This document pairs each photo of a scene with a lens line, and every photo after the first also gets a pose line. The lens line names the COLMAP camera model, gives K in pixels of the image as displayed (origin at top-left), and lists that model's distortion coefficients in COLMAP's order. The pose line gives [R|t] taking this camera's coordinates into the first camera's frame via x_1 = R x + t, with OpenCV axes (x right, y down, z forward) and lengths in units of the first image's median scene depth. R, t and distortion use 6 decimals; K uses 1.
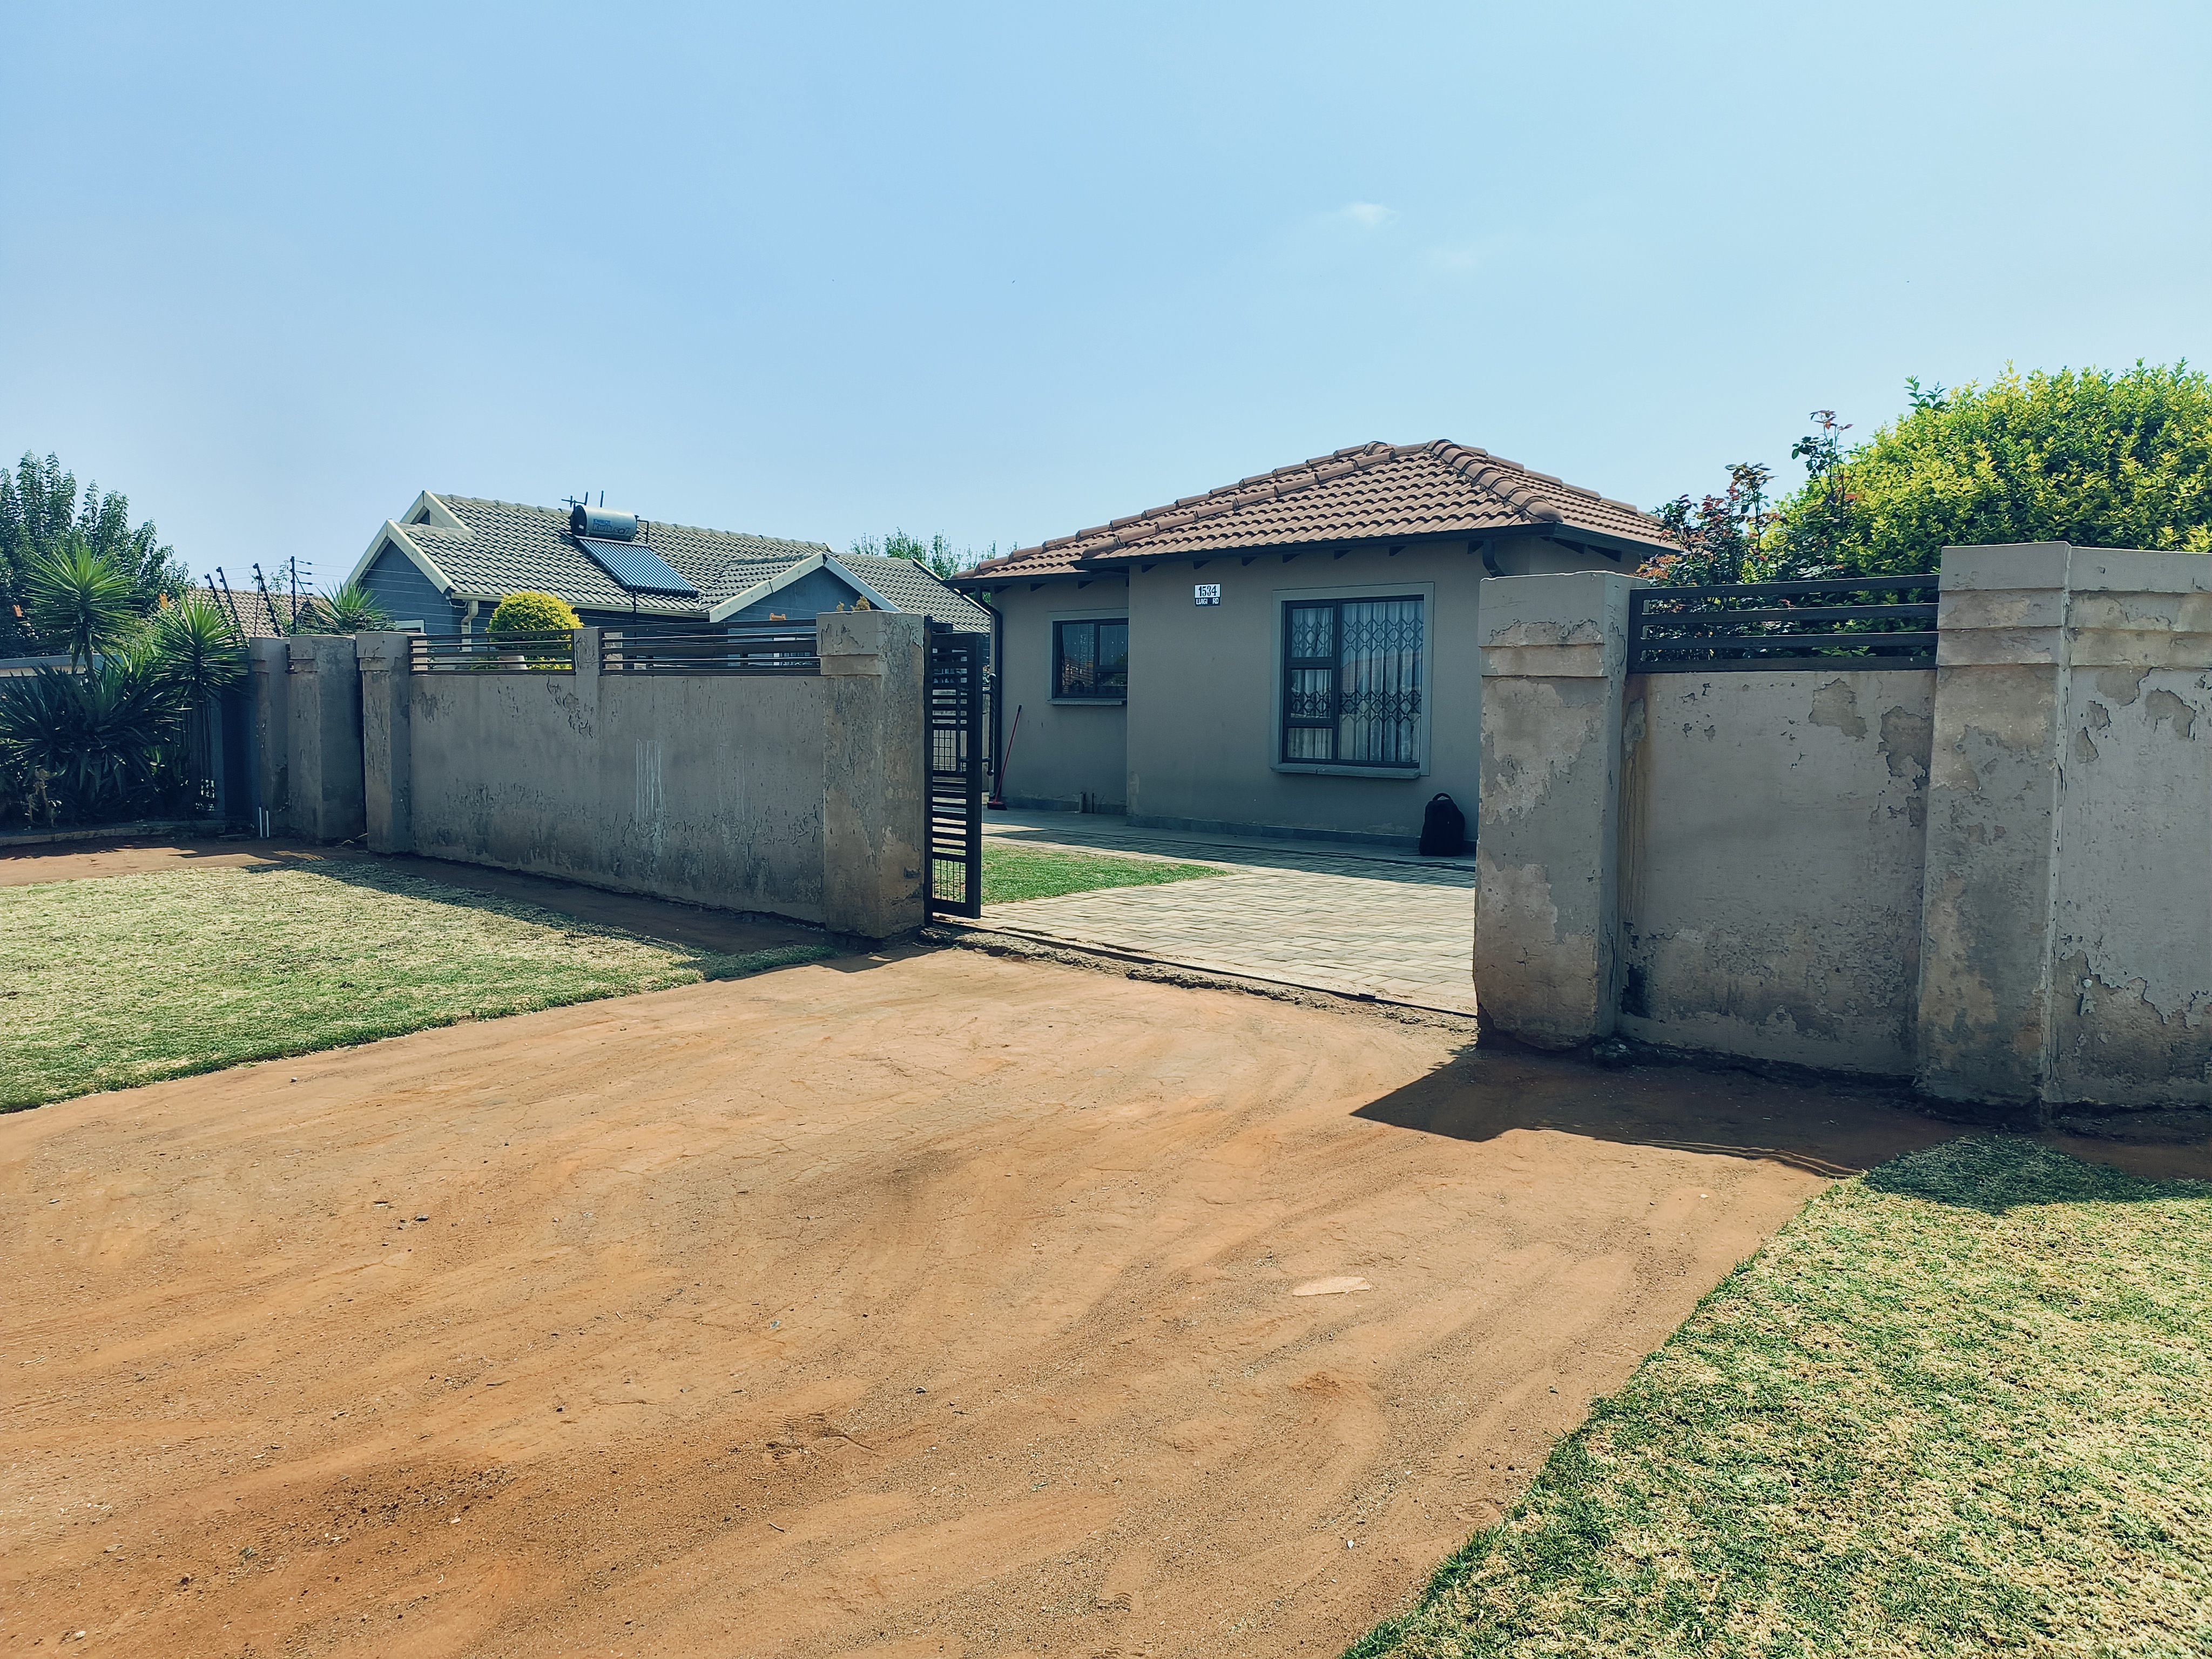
lens RADIAL K [[1448.2, 0, 1114.4], [0, 1448.2, 836.1], [0, 0, 1]] dist [0.064075, -0.065866]
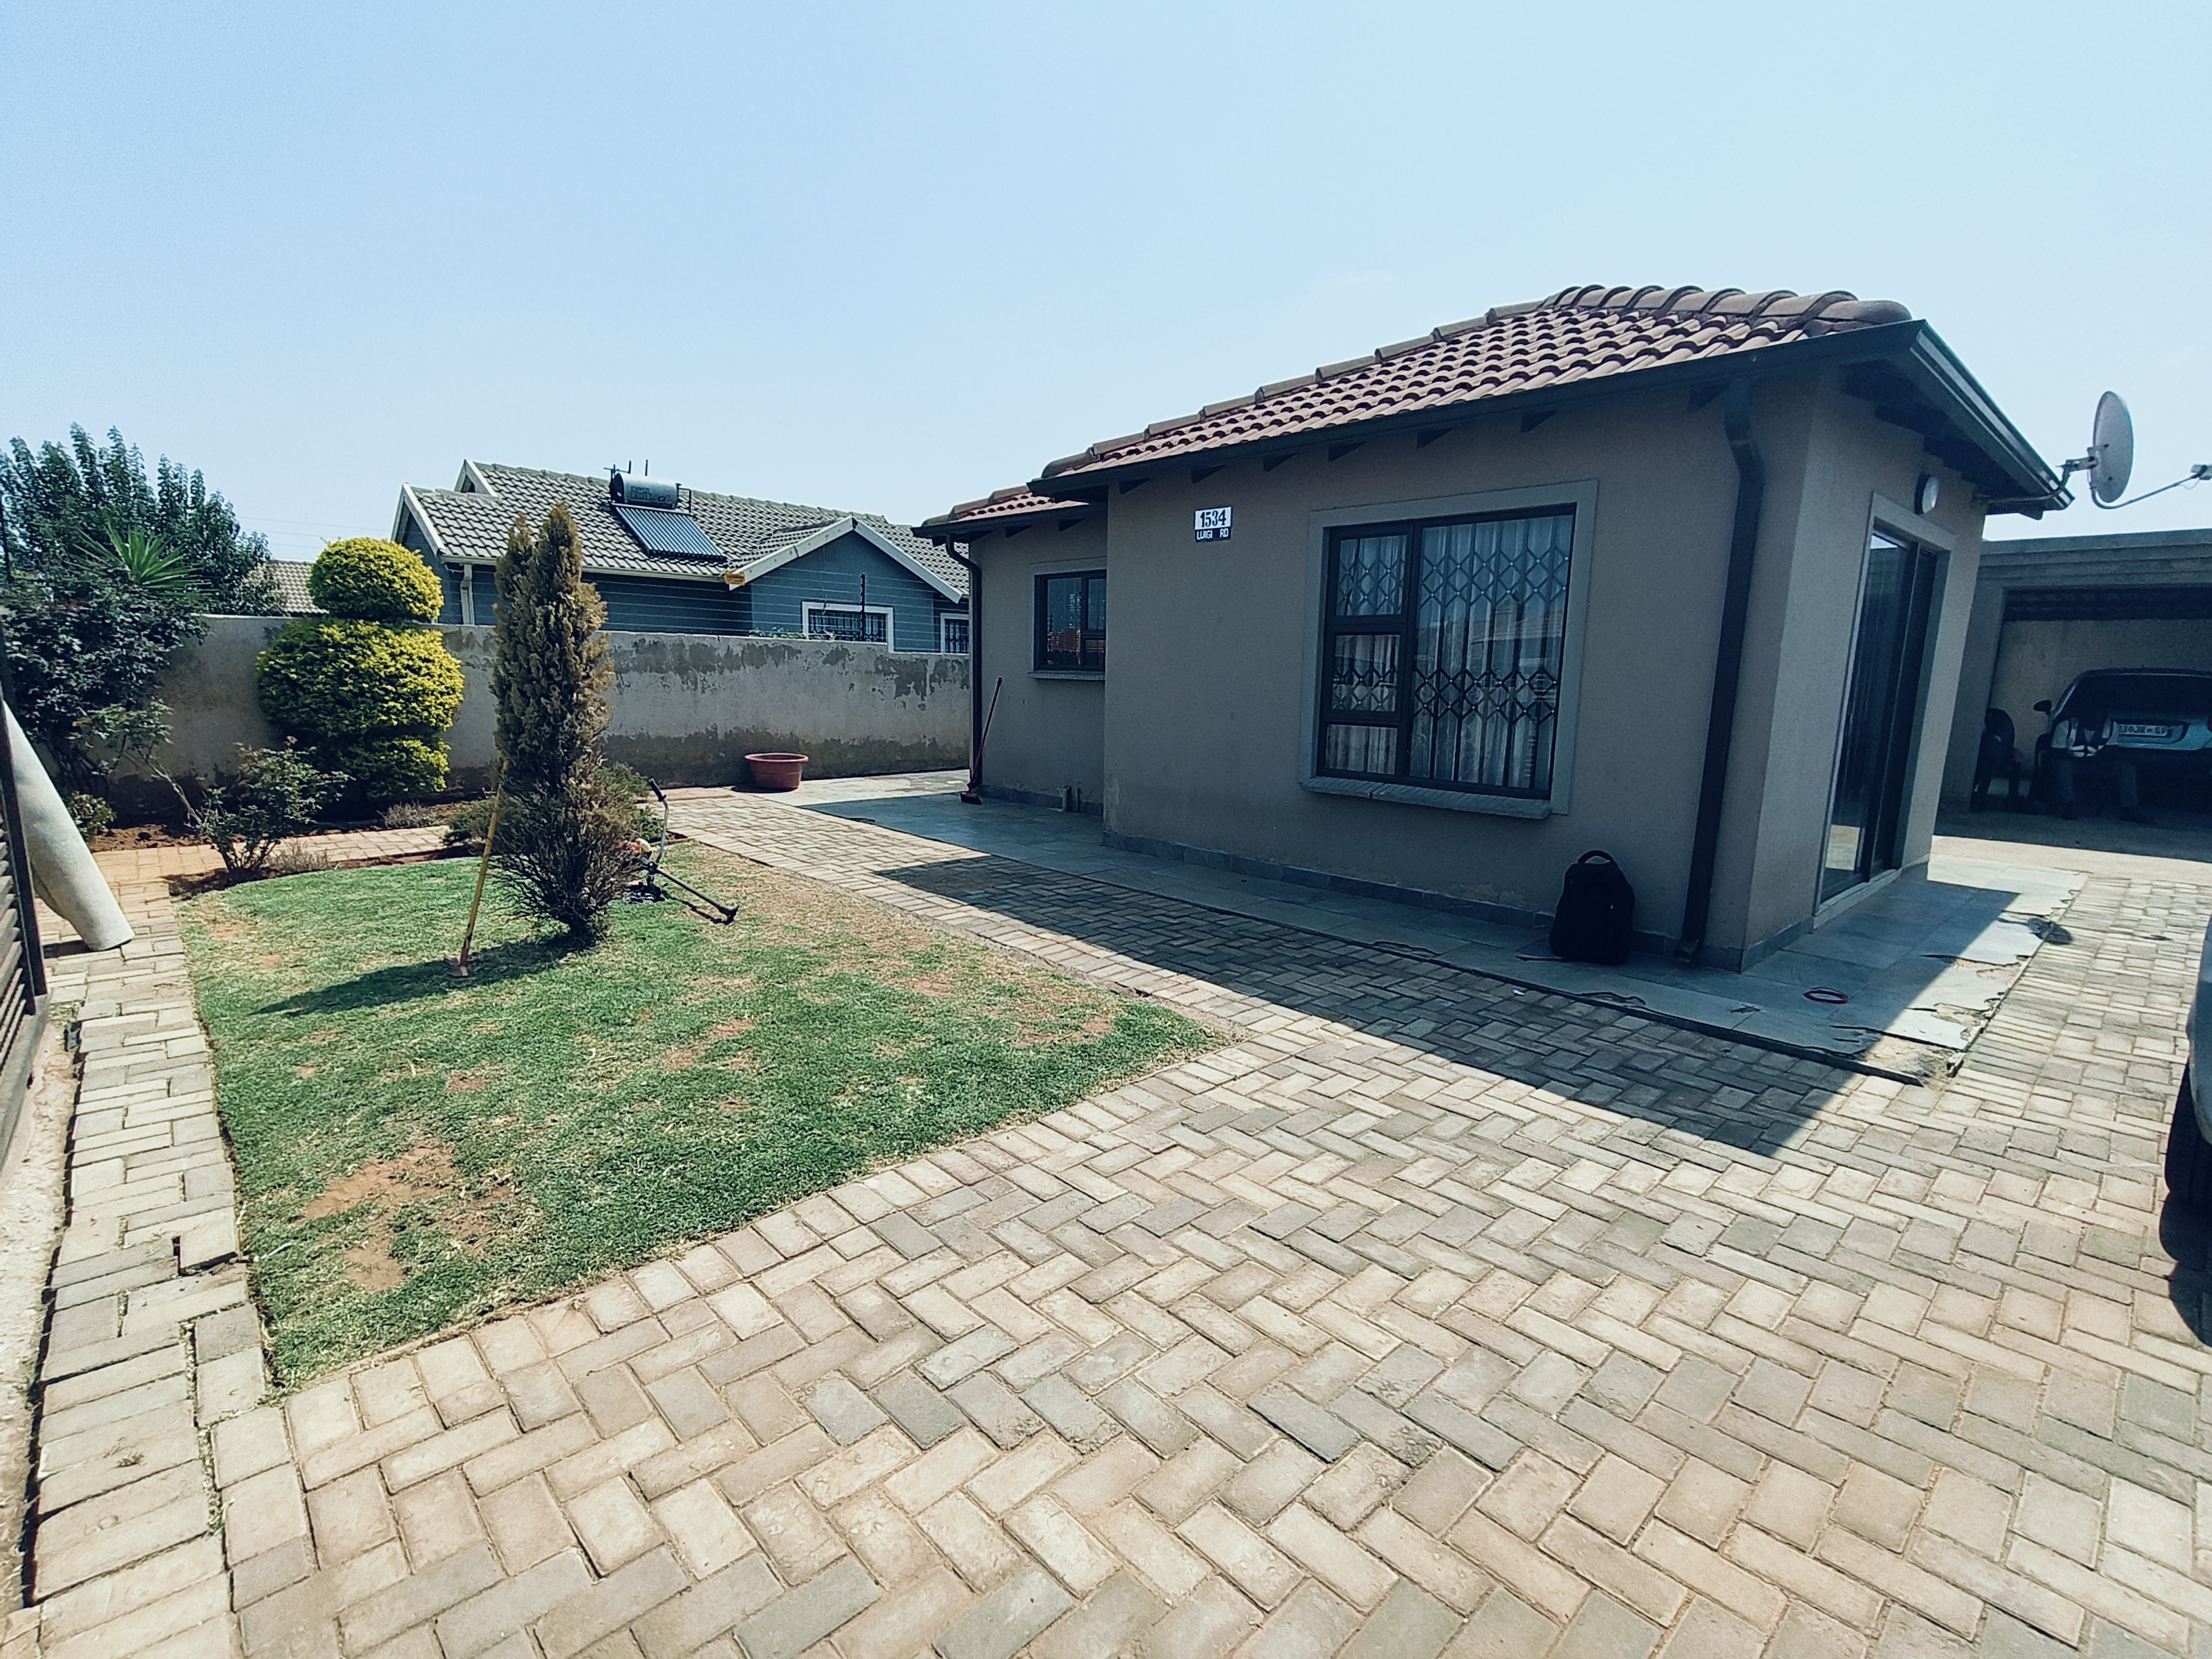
lens RADIAL K [[1021.7, 0, 1090.4], [0, 1021.7, 840.1], [0, 0, 1]] dist [0.001212, 0.001186]
pose [[0.995184, 0.017835, -0.096390, 0.060369], [-0.009683, 0.996386, 0.084384, -0.062843], [0.097547, -0.083044, 0.991760, 0.546407]]
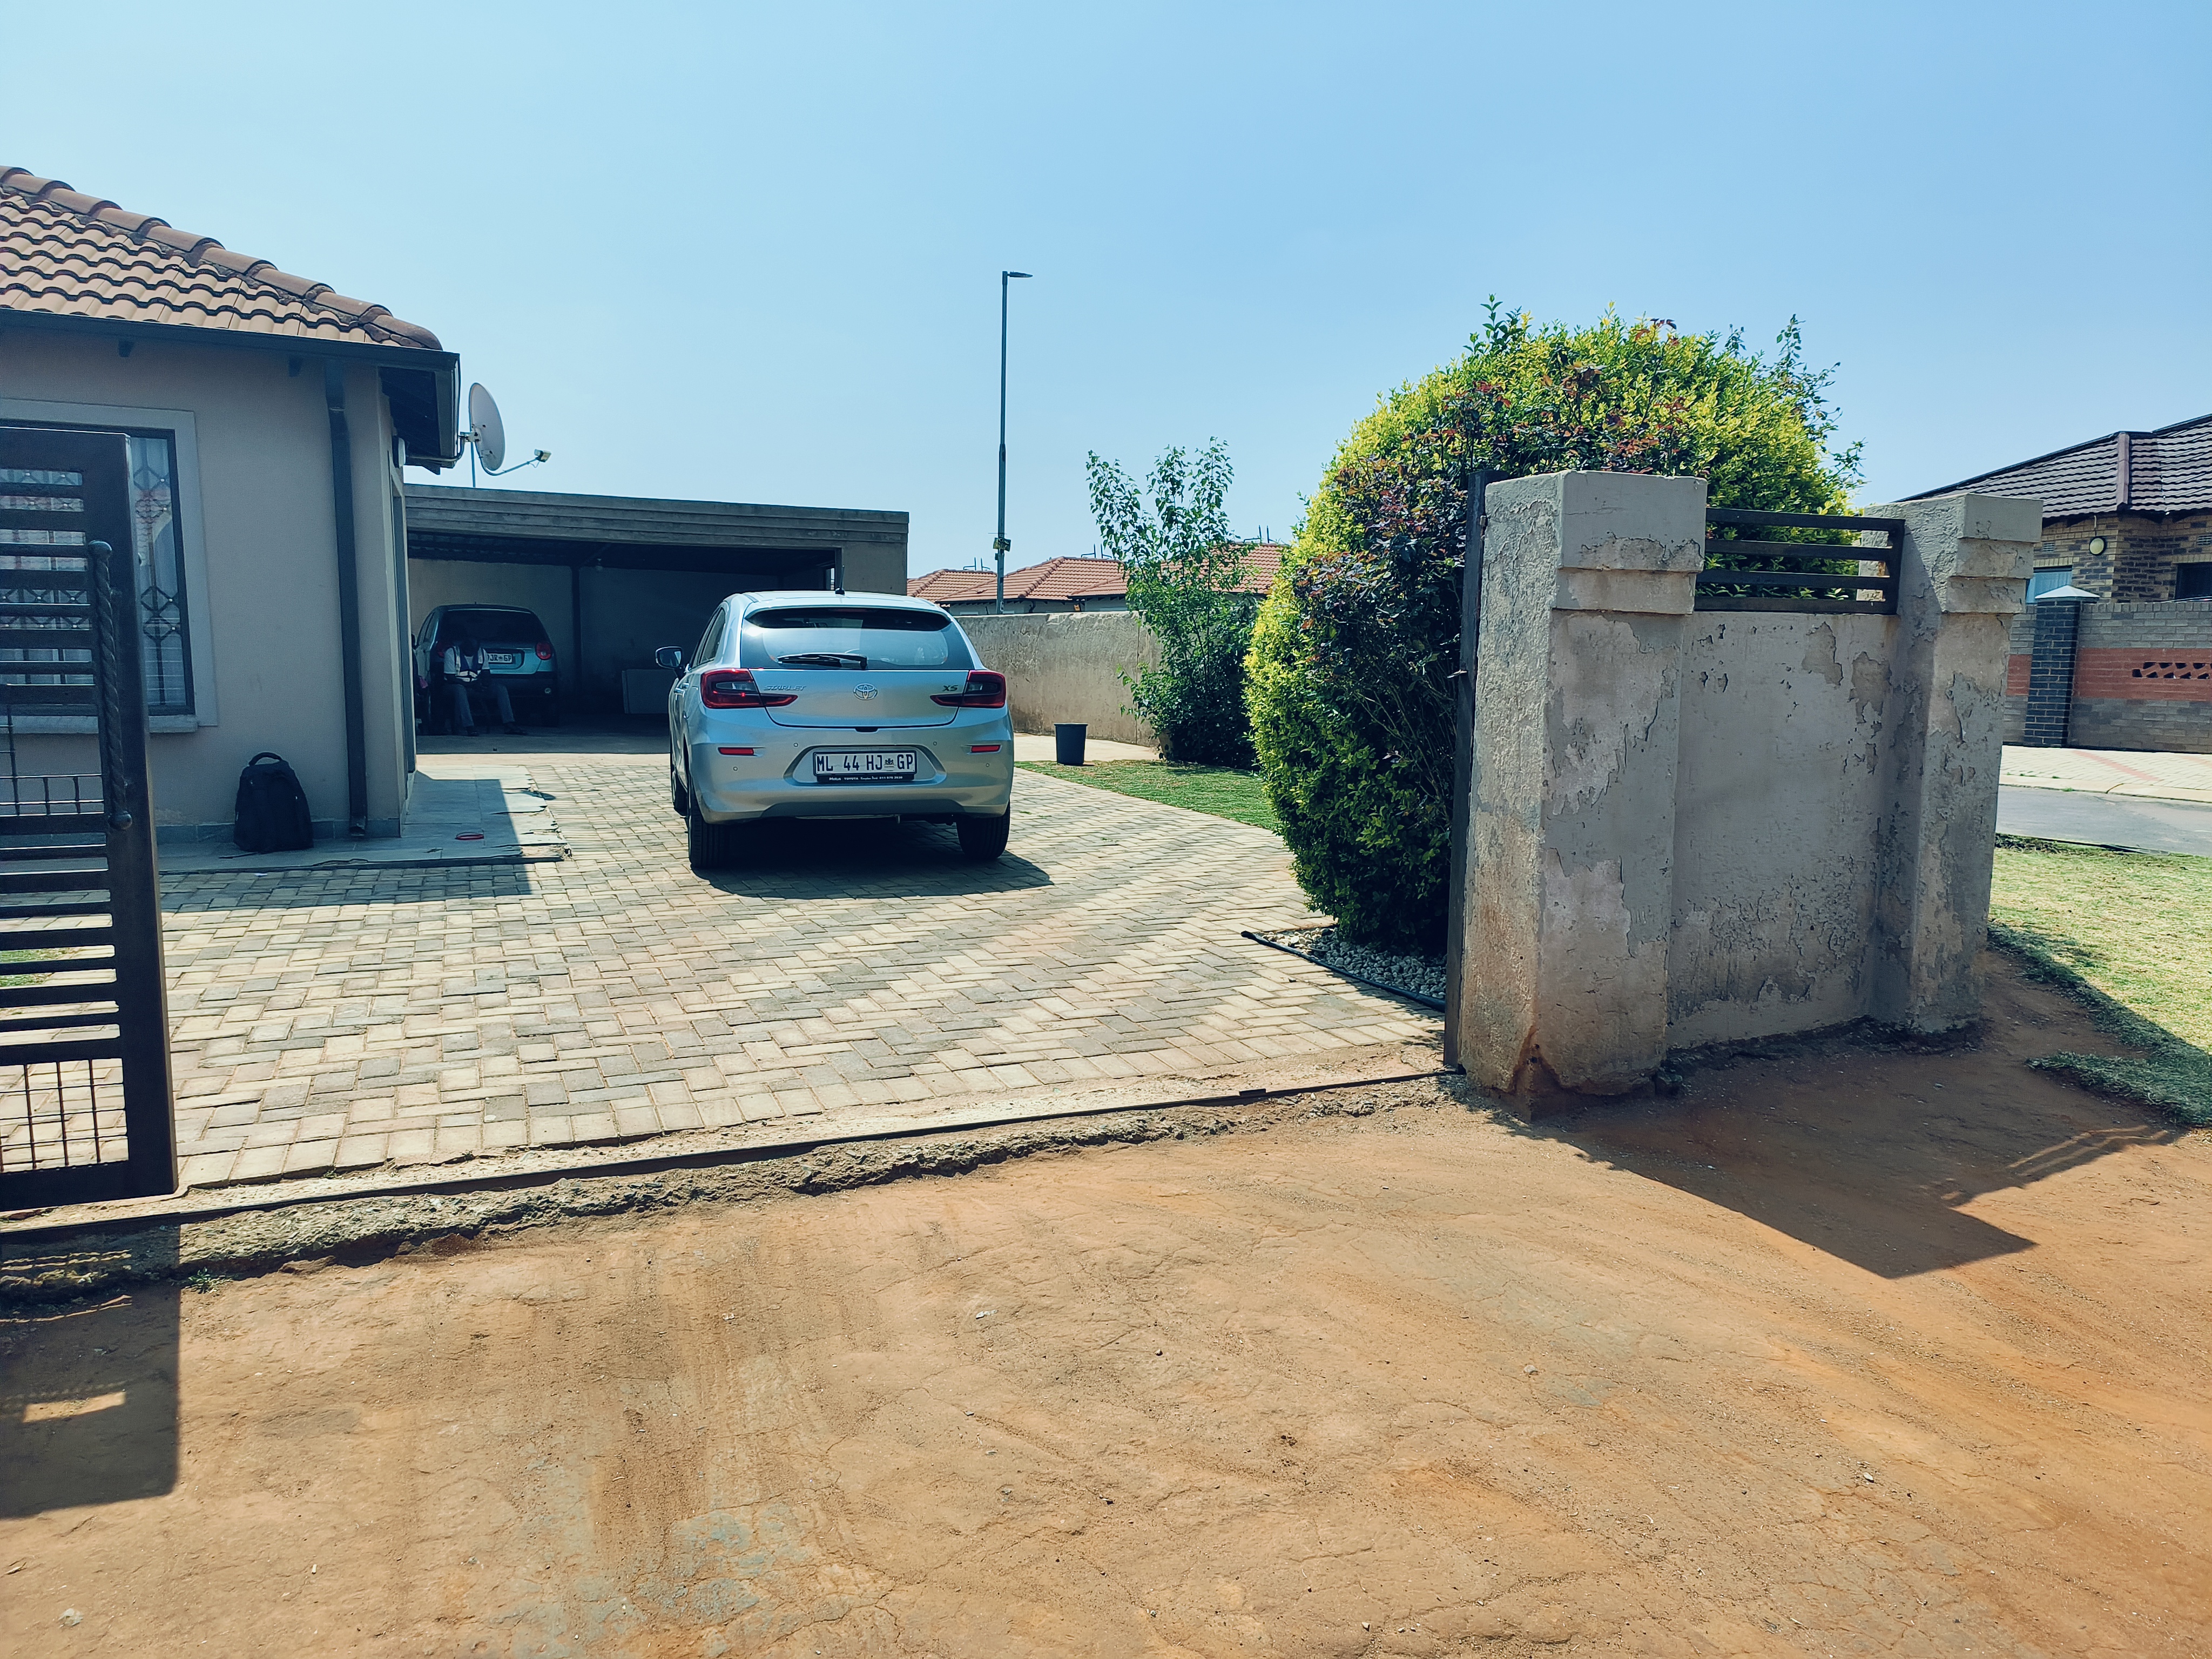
lens RADIAL K [[1462.6, 0, 1100.8], [0, 1462.6, 826.2], [0, 0, 1]] dist [0.079230, -0.058035]
pose [[0.412889, -0.121497, 0.902641, -0.207287], [0.066624, 0.992436, 0.103108, -0.038674], [-0.908341, 0.017565, 0.417860, 0.371535]]
